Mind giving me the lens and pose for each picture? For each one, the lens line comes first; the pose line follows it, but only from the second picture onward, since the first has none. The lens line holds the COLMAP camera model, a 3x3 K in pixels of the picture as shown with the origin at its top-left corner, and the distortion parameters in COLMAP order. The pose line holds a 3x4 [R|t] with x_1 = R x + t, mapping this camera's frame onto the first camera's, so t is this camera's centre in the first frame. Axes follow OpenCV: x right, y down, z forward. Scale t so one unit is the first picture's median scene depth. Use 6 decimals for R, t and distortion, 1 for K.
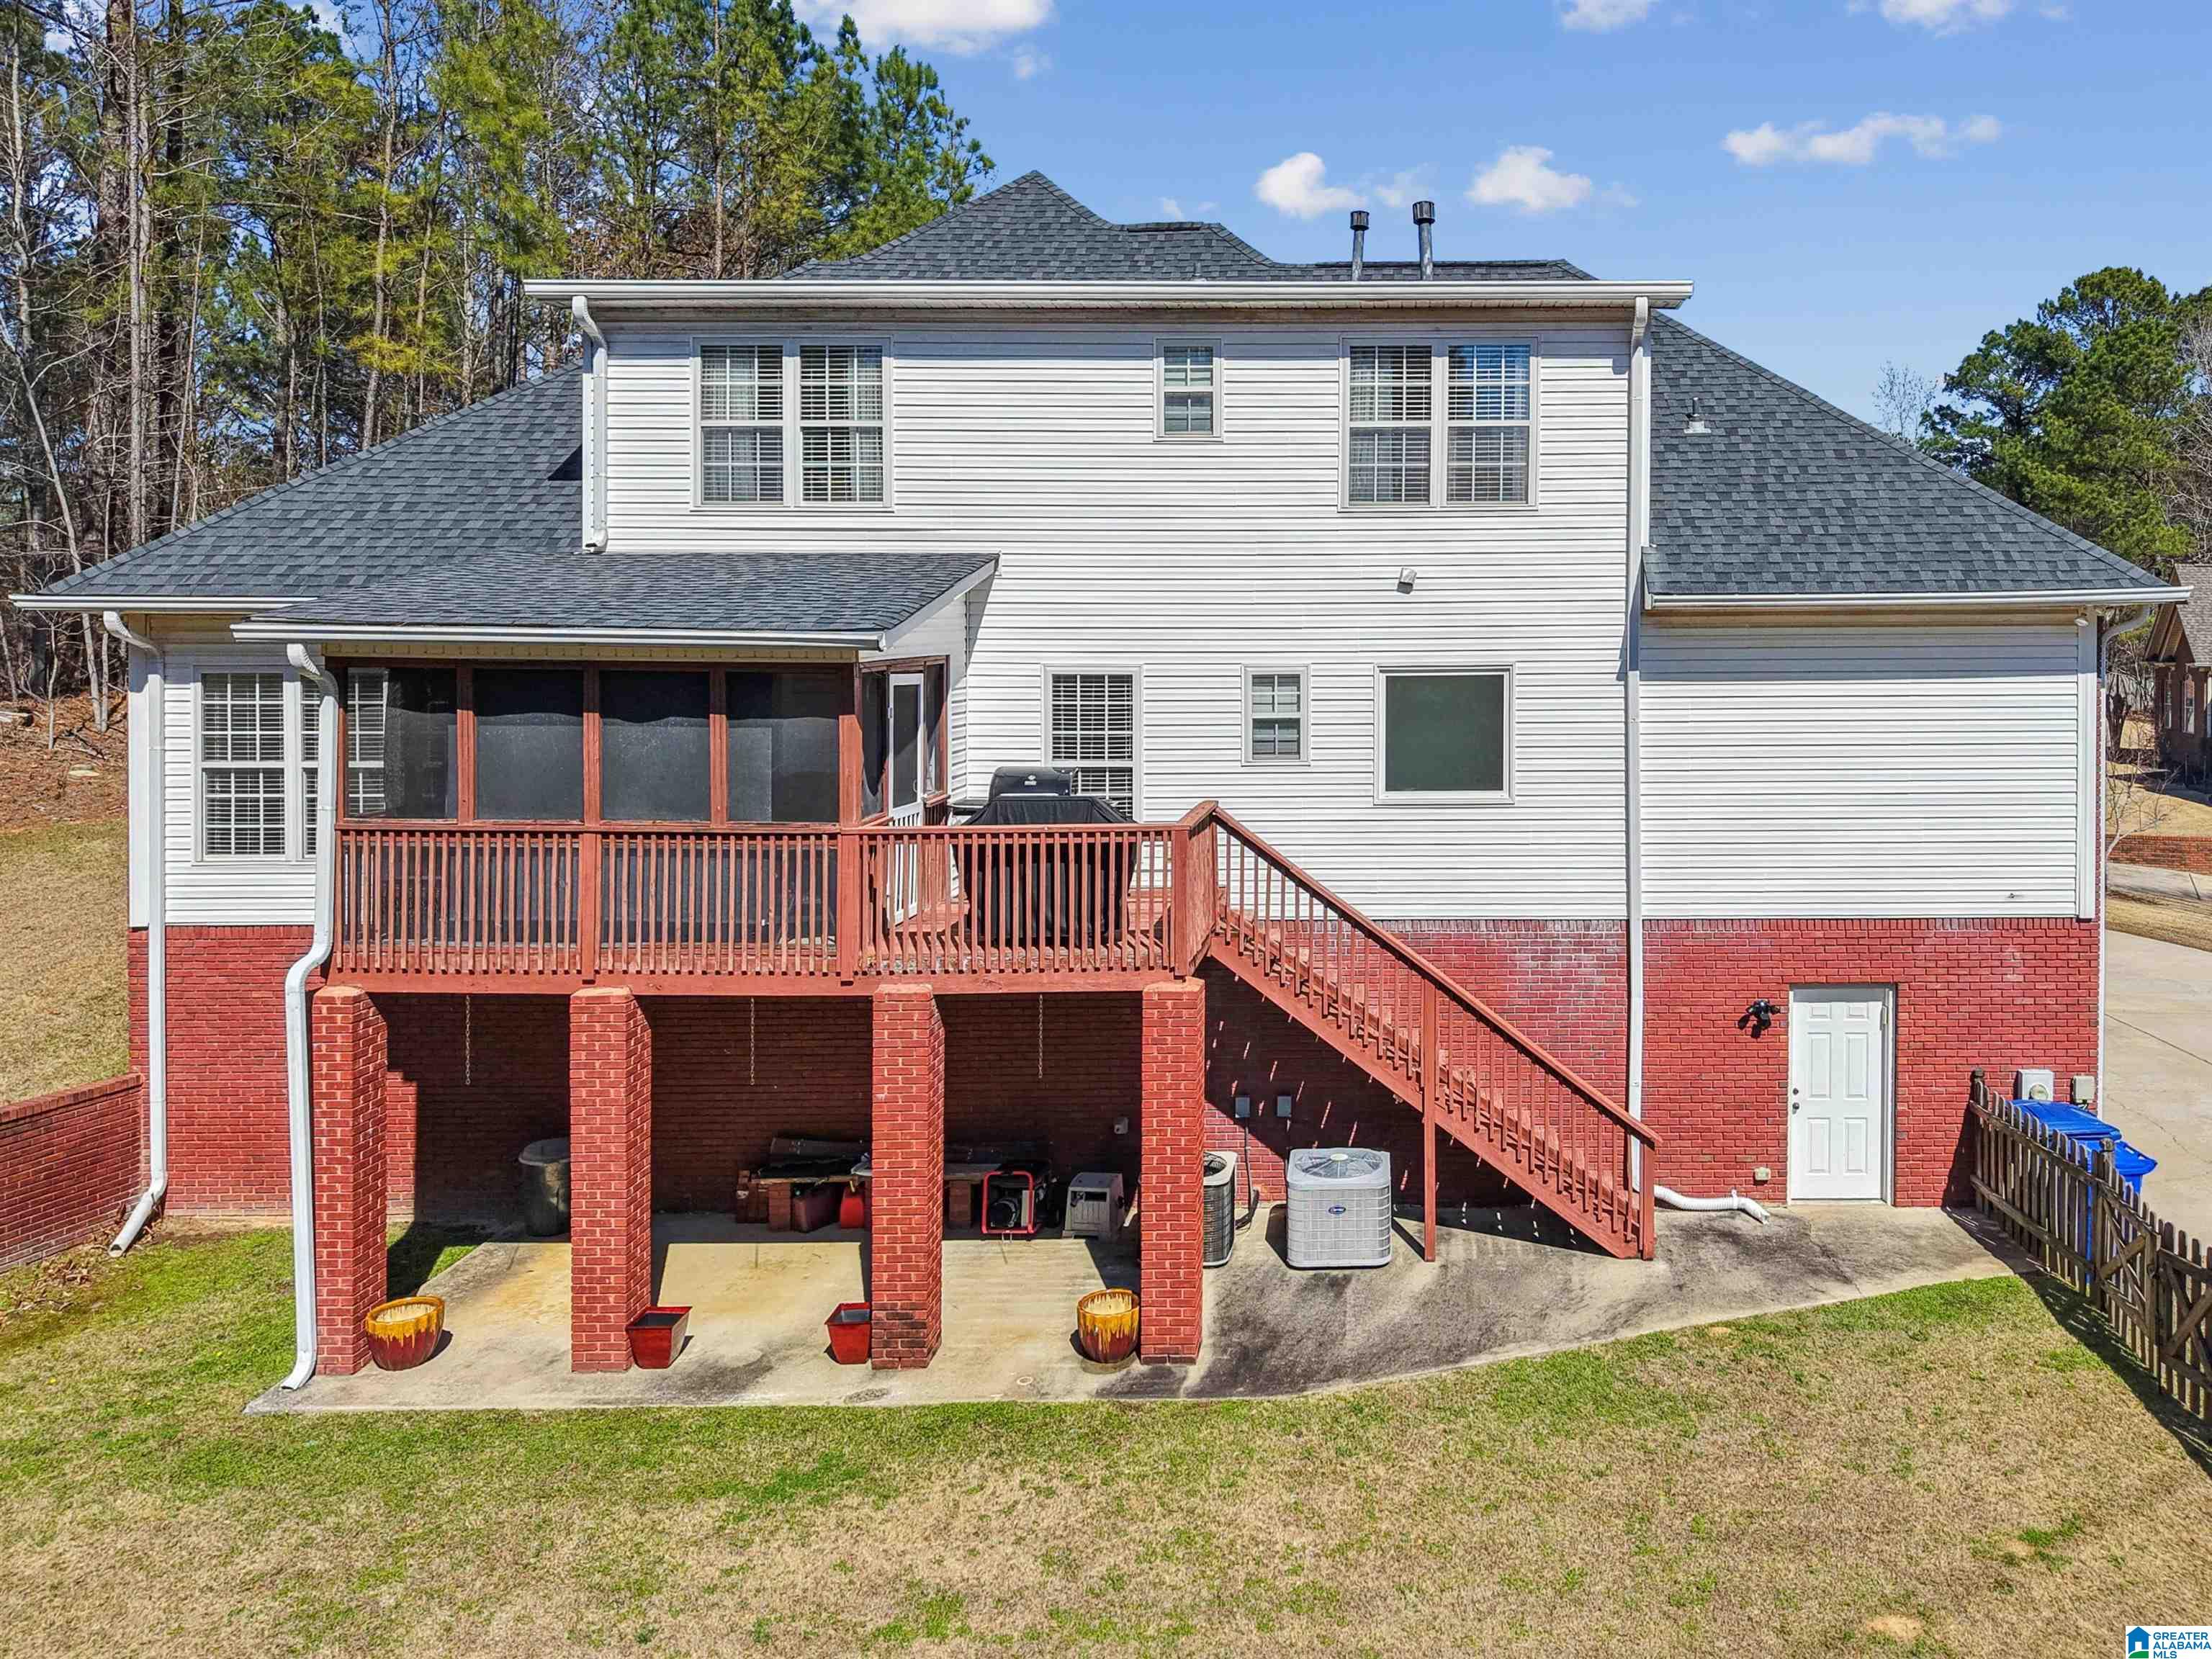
lens RADIAL K [[1516.0, 0, 1010.8], [0, 1516.0, 674.0], [0, 0, 1]] dist [0.038492, 0.000558]
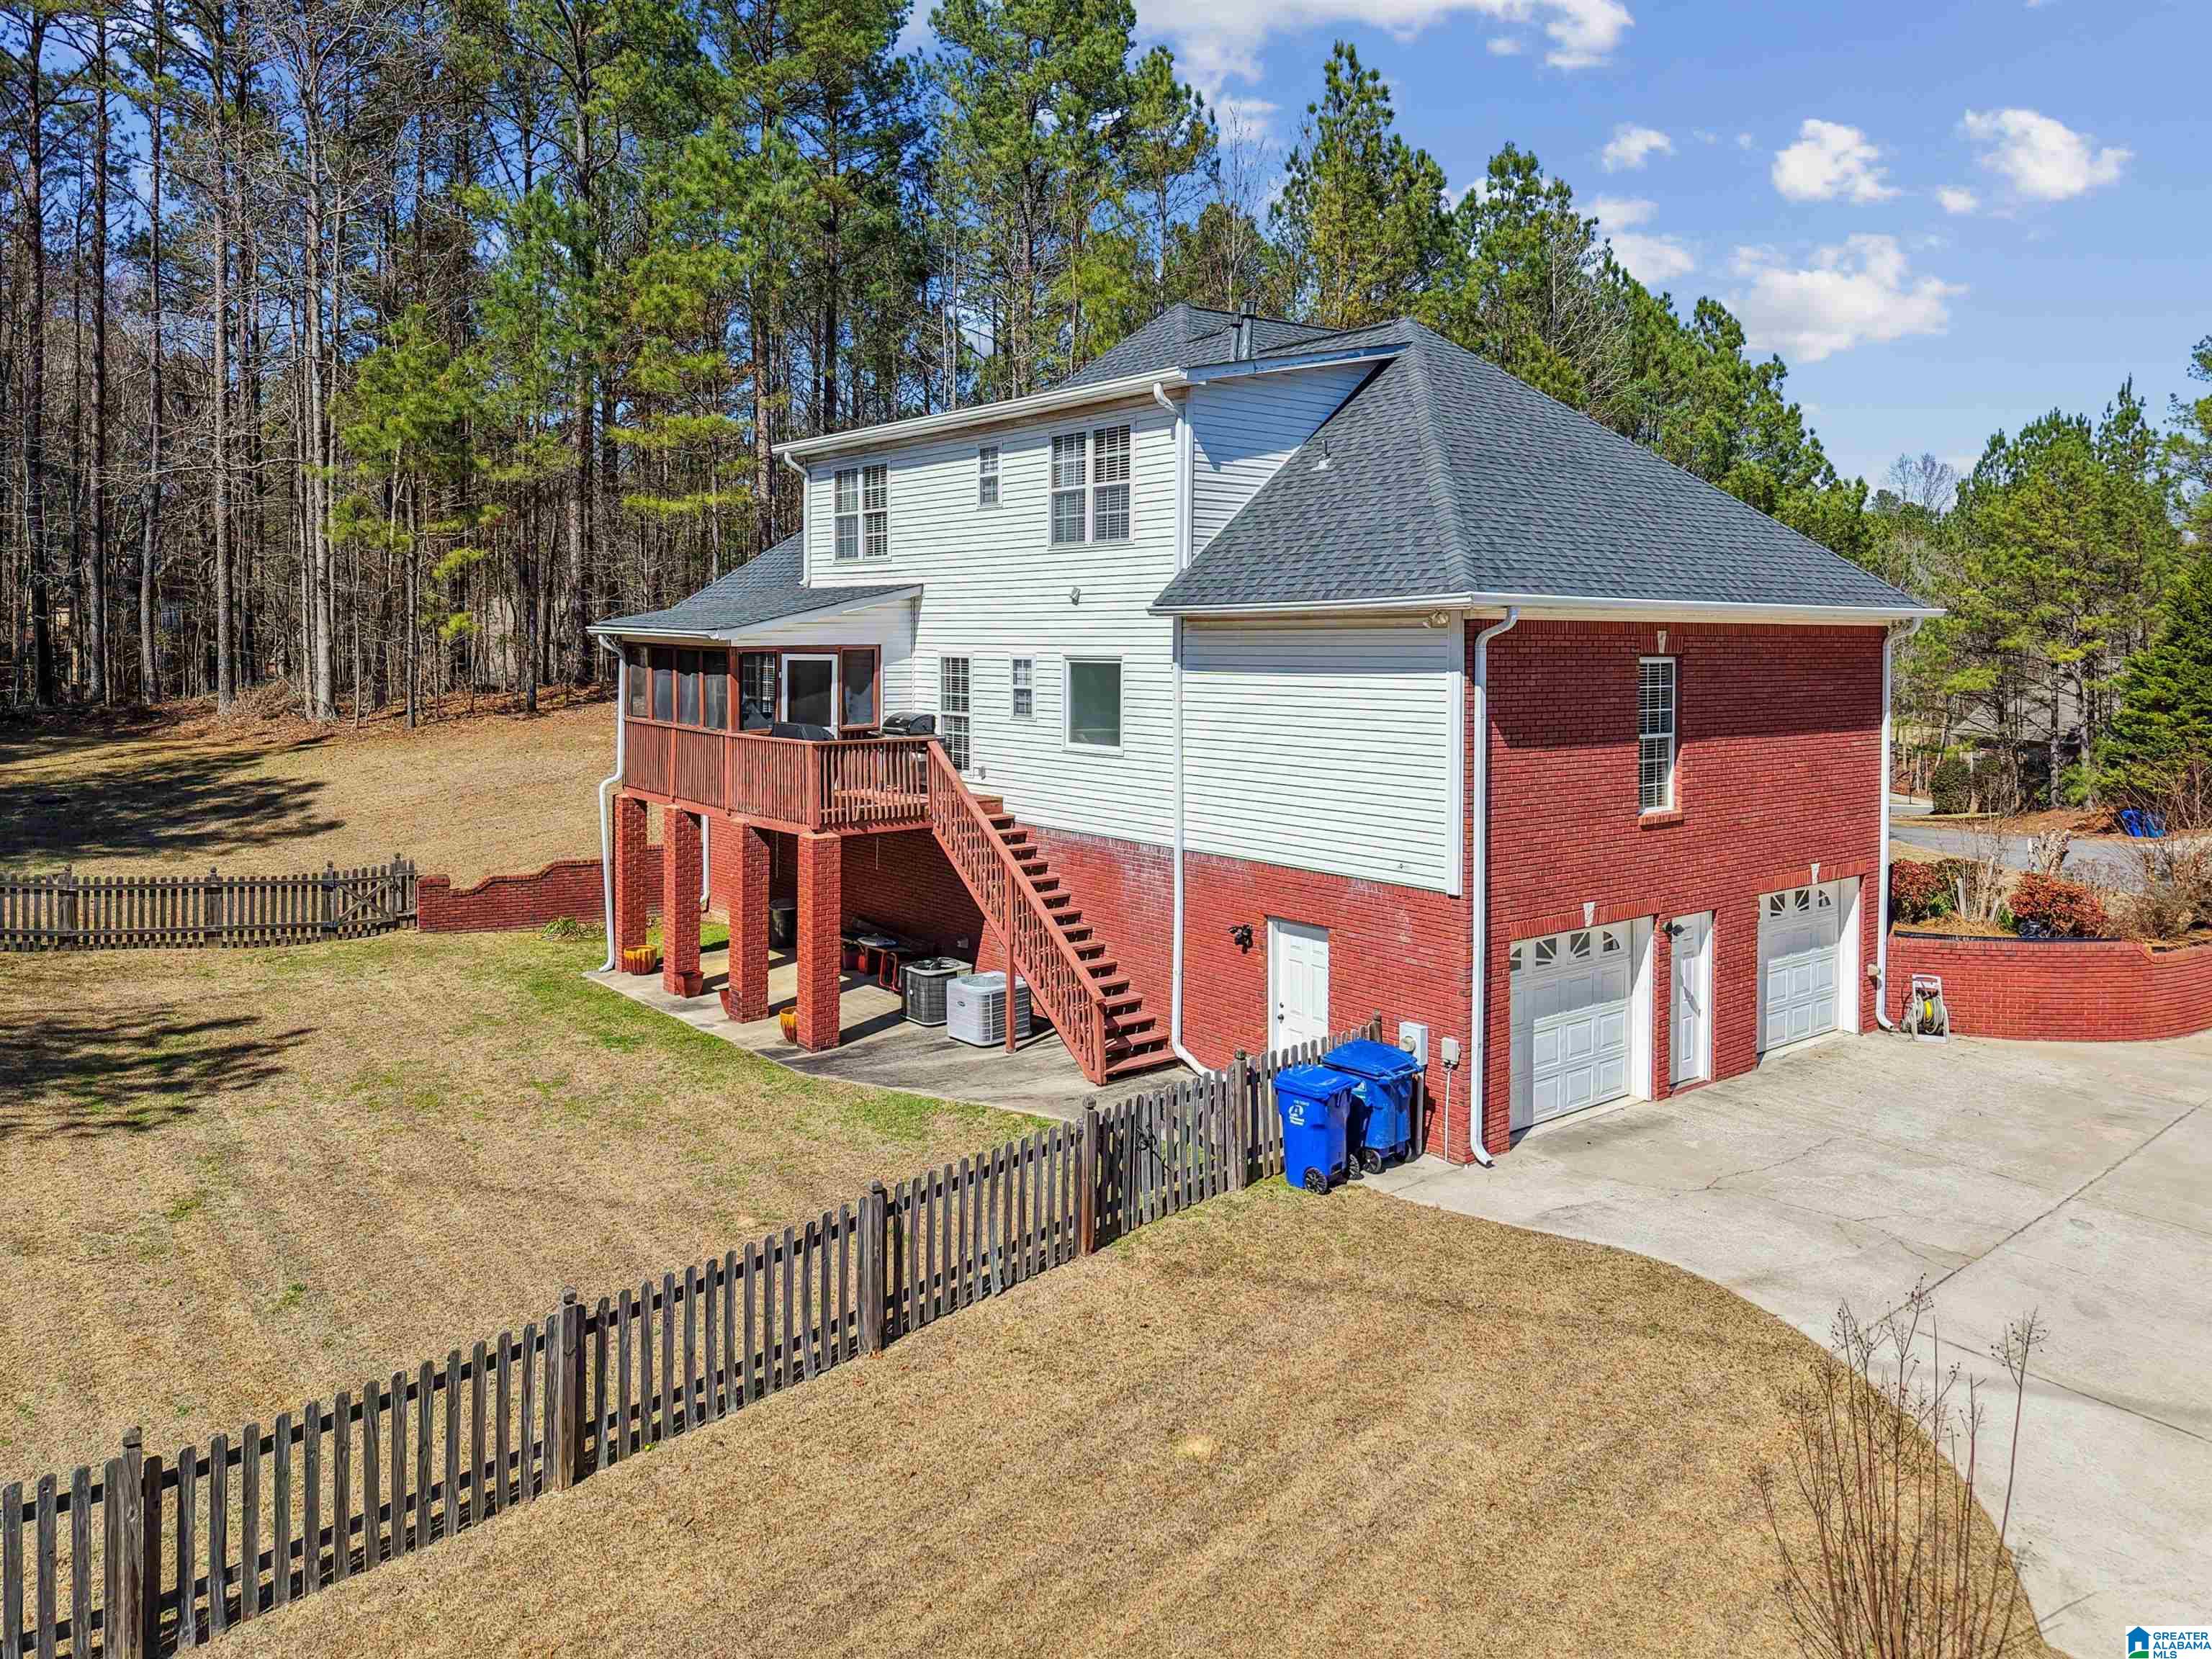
lens RADIAL K [[1516.0, 0, 1010.8], [0, 1516.0, 674.0], [0, 0, 1]] dist [0.038492, 0.000558]
pose [[0.589625, 0.026435, -0.807244, 1.384630], [-0.016190, 0.999650, 0.020911, -0.016893], [0.807515, 0.000740, 0.589847, 0.102586]]
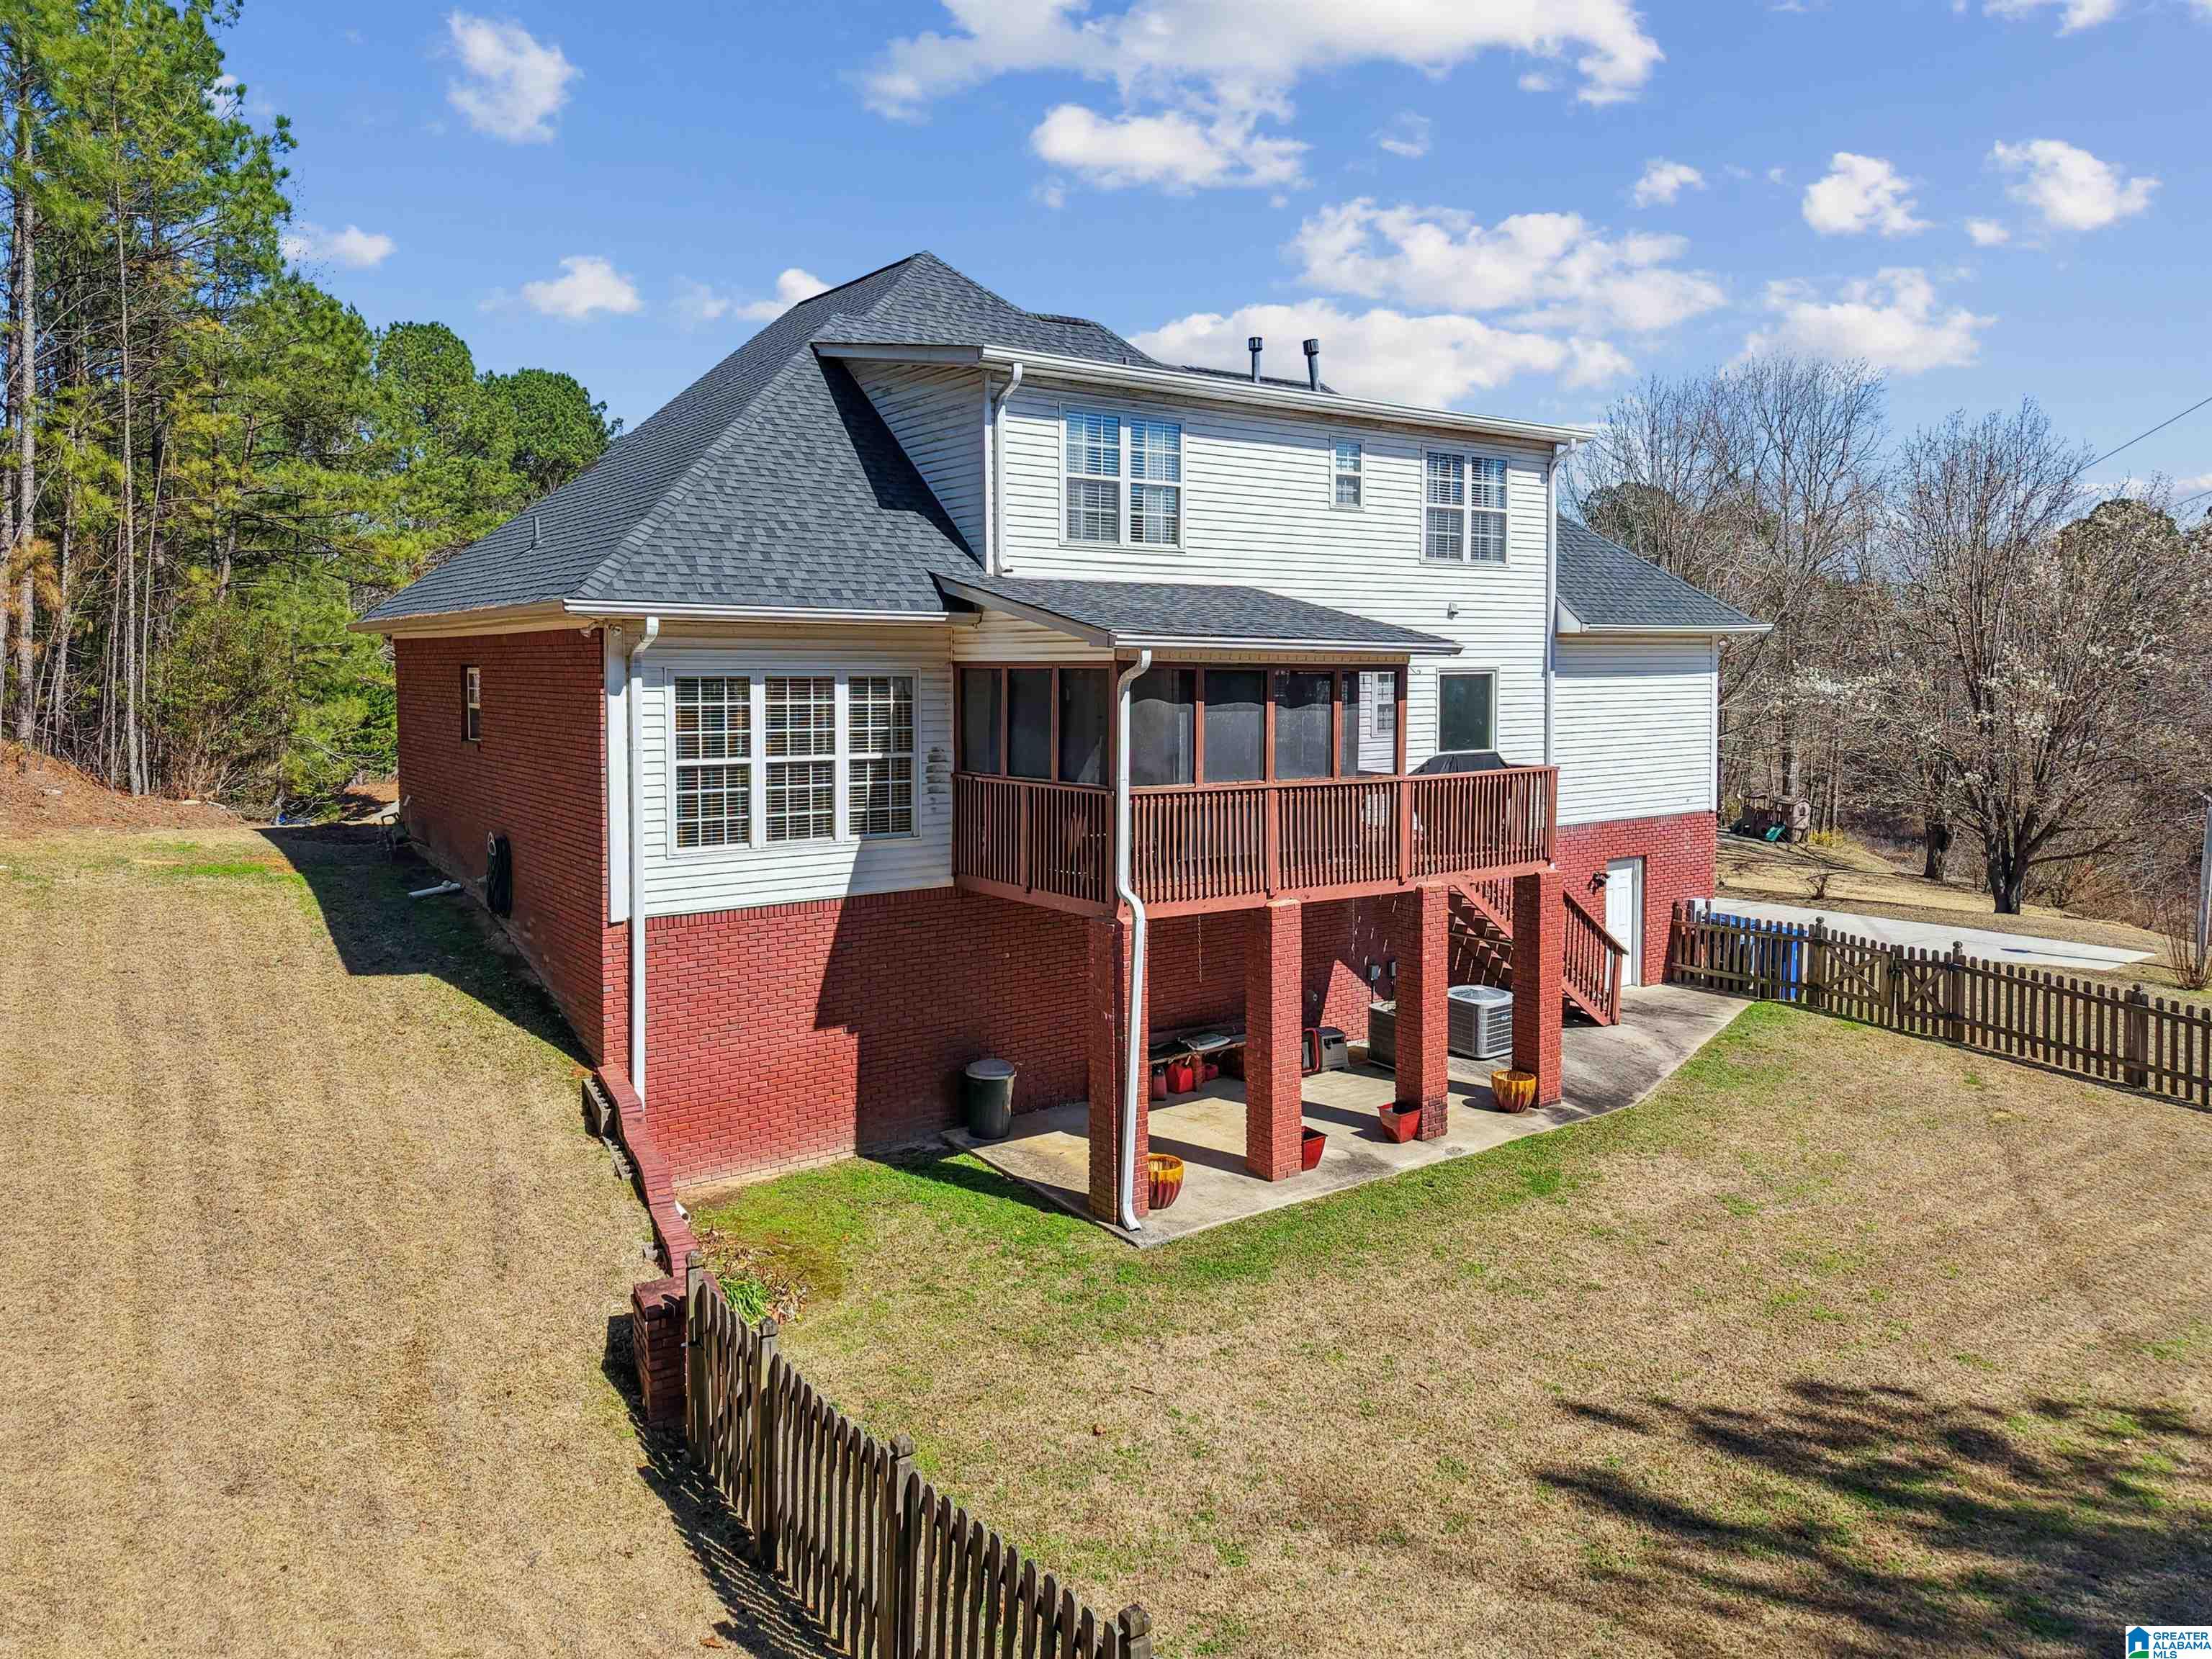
lens RADIAL K [[1516.0, 0, 1010.8], [0, 1516.0, 674.0], [0, 0, 1]] dist [0.038492, 0.000558]
pose [[0.833284, -0.004792, 0.552825, -0.932609], [0.006773, 0.999976, -0.001541, 0.000222], [-0.552804, 0.005029, 0.833296, -0.010511]]
